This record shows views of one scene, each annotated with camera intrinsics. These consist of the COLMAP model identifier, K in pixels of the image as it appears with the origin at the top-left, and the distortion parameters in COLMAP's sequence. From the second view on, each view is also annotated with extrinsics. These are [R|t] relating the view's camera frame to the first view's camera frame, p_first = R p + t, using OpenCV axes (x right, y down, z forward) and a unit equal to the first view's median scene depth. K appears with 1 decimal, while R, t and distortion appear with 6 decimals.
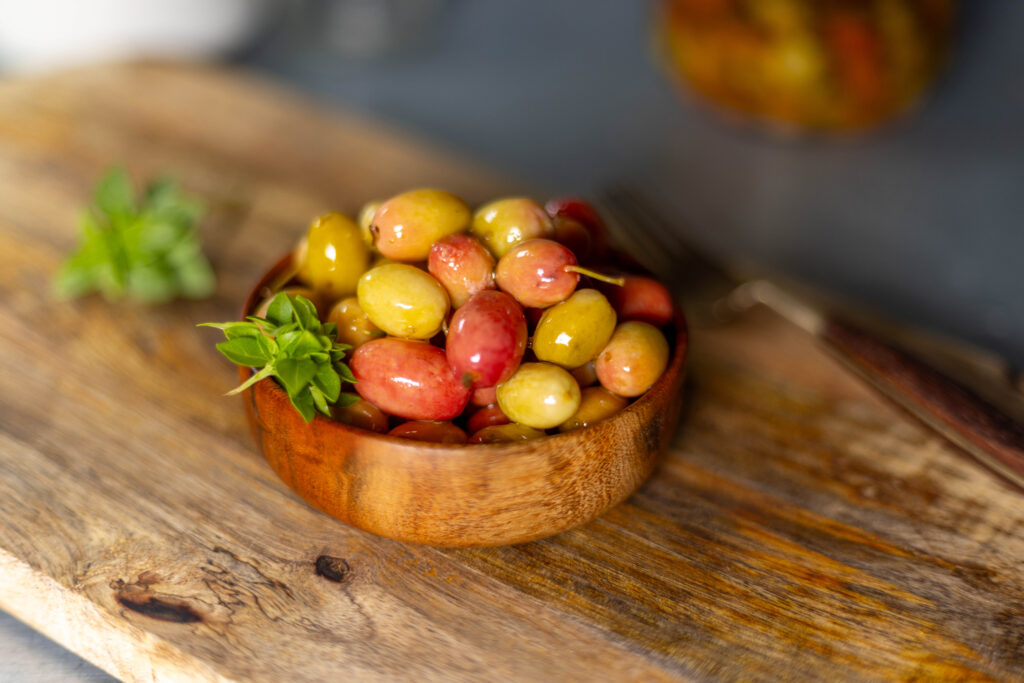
lens RADIAL K [[1695.2, 0, 511.4], [0, 1695.2, 342.6], [0, 0, 1]] dist [-0.031276, 0.000000]
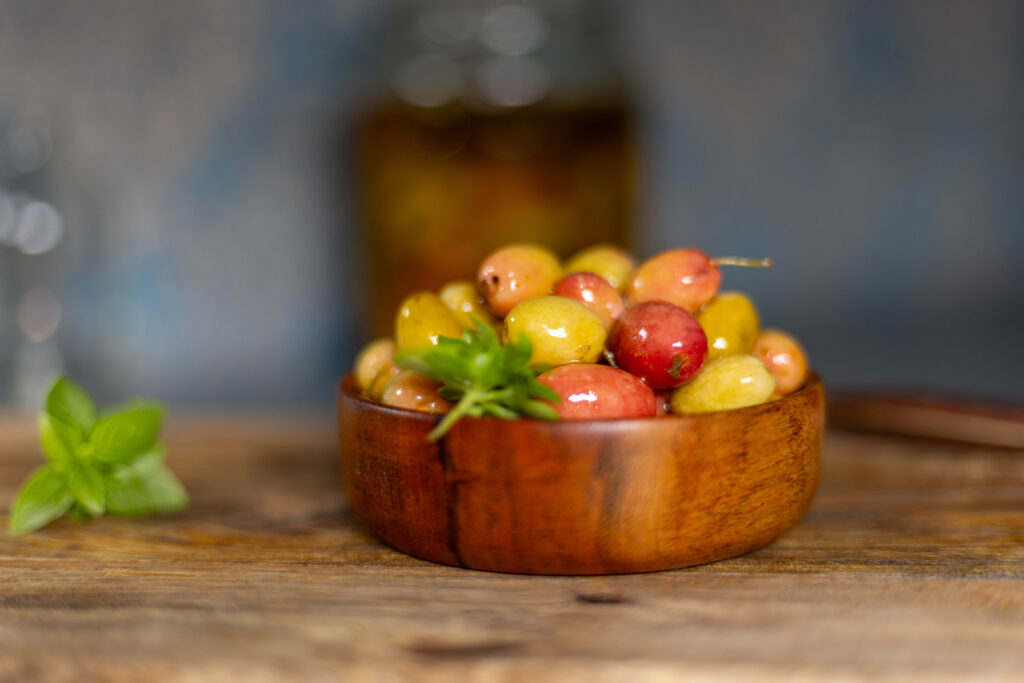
lens RADIAL K [[1695.2, 0, 510.0], [0, 1695.2, 343.6], [0, 0, 1]] dist [-0.031276, 0.000000]
pose [[0.877762, -0.114259, 0.465273, -0.534142], [0.296235, 0.892685, -0.339644, 0.297290], [-0.376535, 0.435957, 0.817412, 0.261988]]
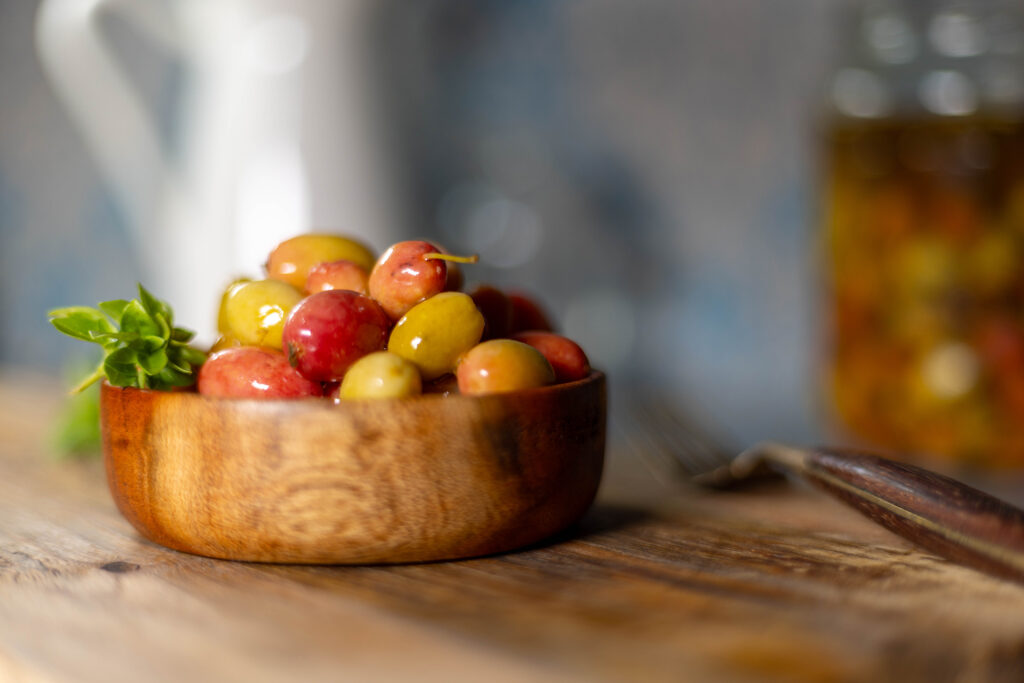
lens RADIAL K [[1771.2, 0, 507.8], [0, 1771.2, 339.8], [0, 0, 1]] dist [0.068307, 0.000000]
pose [[0.954910, -0.009436, -0.296744, 0.355539], [-0.130579, 0.884287, -0.448315, 0.414021], [0.266637, 0.466849, 0.843182, 0.236462]]
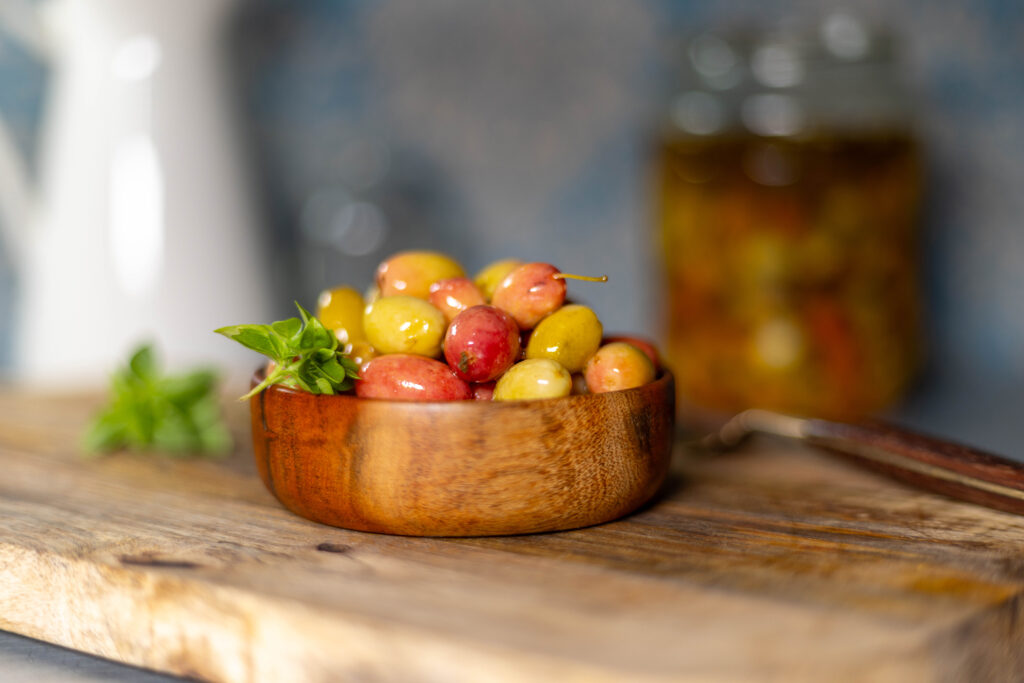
lens RADIAL K [[1695.2, 0, 508.9], [0, 1695.2, 337.0], [0, 0, 1]] dist [-0.031276, 0.000000]
pose [[0.999455, -0.030604, -0.012397, 0.015678], [0.022071, 0.898421, -0.438579, 0.469976], [0.024560, 0.438067, 0.898607, 0.036601]]
